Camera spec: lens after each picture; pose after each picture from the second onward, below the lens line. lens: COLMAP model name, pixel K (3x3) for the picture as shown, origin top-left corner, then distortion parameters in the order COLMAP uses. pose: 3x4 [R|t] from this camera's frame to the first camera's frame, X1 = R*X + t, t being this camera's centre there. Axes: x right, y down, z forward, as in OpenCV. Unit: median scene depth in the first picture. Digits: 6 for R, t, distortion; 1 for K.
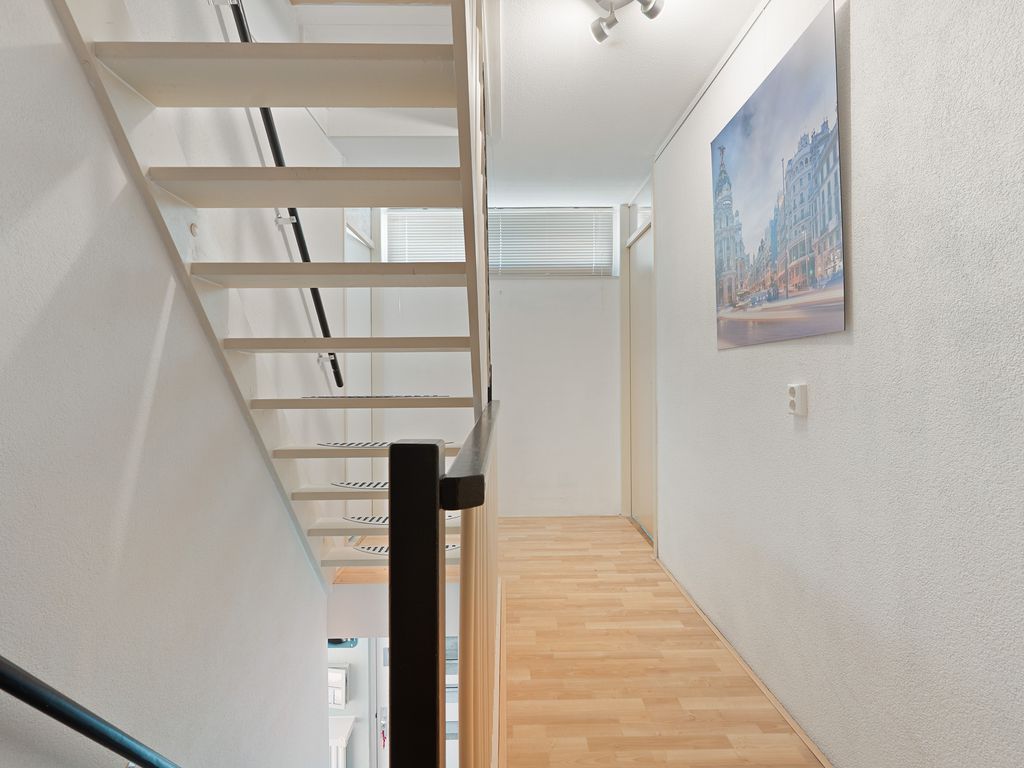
lens RADIAL K [[542.2, 0, 512.0], [0, 542.2, 384.0], [0, 0, 1]] dist [-0.000393, -0.000176]
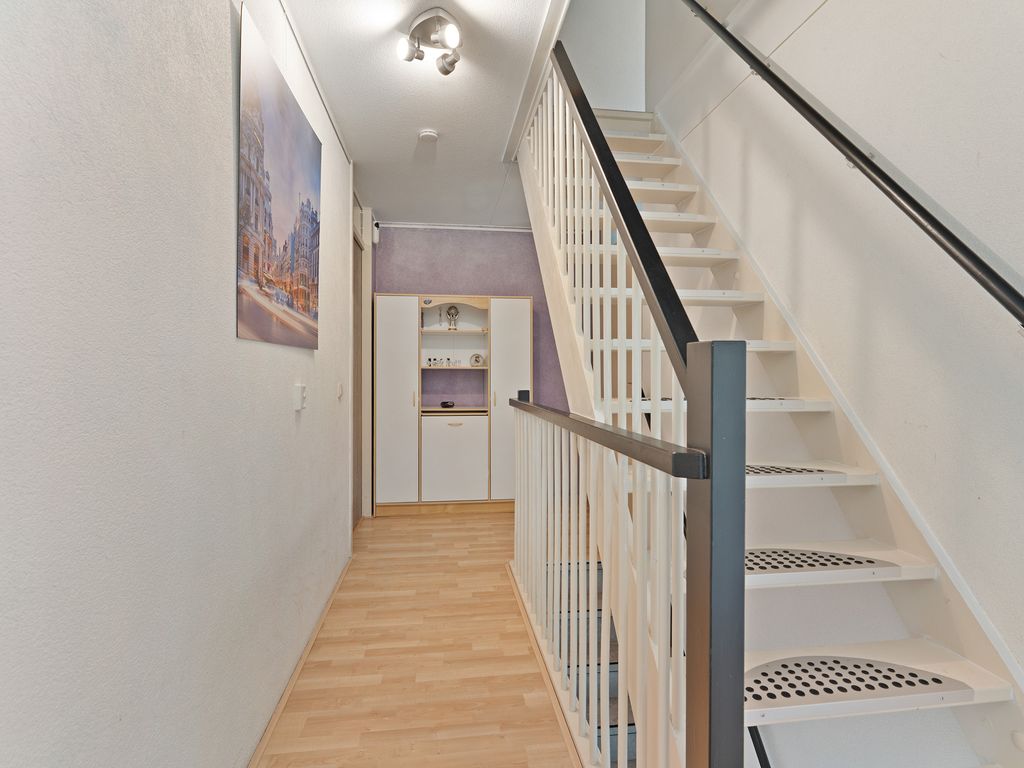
lens RADIAL K [[542.2, 0, 512.0], [0, 542.2, 384.0], [0, 0, 1]] dist [-0.000393, -0.000176]
pose [[-0.992591, 0.008743, -0.121186, 0.172304], [0.005708, 0.999662, 0.025370, -0.027274], [0.121367, 0.024491, -0.992306, 2.025428]]
